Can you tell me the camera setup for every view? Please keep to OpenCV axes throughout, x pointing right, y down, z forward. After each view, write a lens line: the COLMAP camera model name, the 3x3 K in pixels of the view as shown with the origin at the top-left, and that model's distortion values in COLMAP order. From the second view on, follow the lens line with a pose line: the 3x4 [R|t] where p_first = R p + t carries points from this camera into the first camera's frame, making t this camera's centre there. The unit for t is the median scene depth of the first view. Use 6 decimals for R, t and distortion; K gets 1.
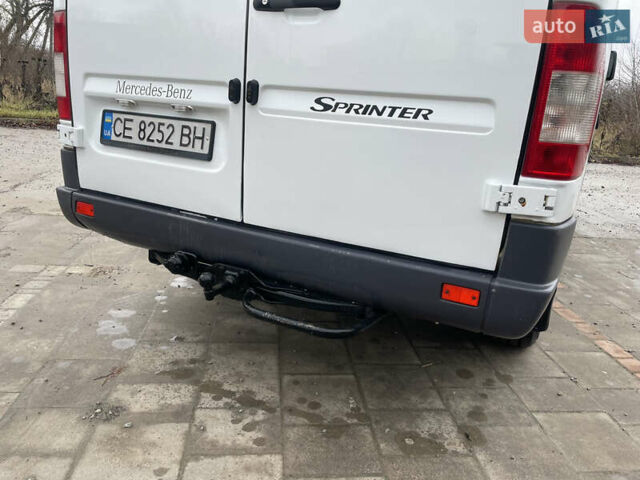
lens RADIAL K [[477.3, 0, 320.0], [0, 477.3, 240.0], [0, 0, 1]] dist [0.100219, -0.123982]
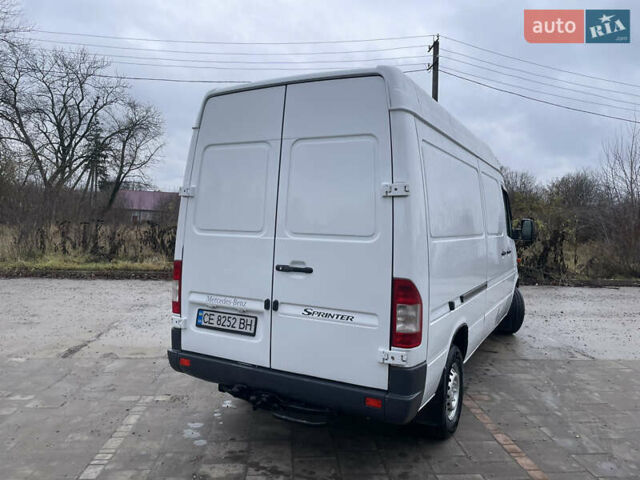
lens RADIAL K [[477.3, 0, 320.0], [0, 477.3, 240.0], [0, 0, 1]] dist [0.100219, -0.123982]
pose [[0.998487, -0.045124, -0.031423, 0.109329], [0.036293, 0.970124, -0.239881, -0.057410], [0.041309, 0.238377, 0.970294, -0.895796]]
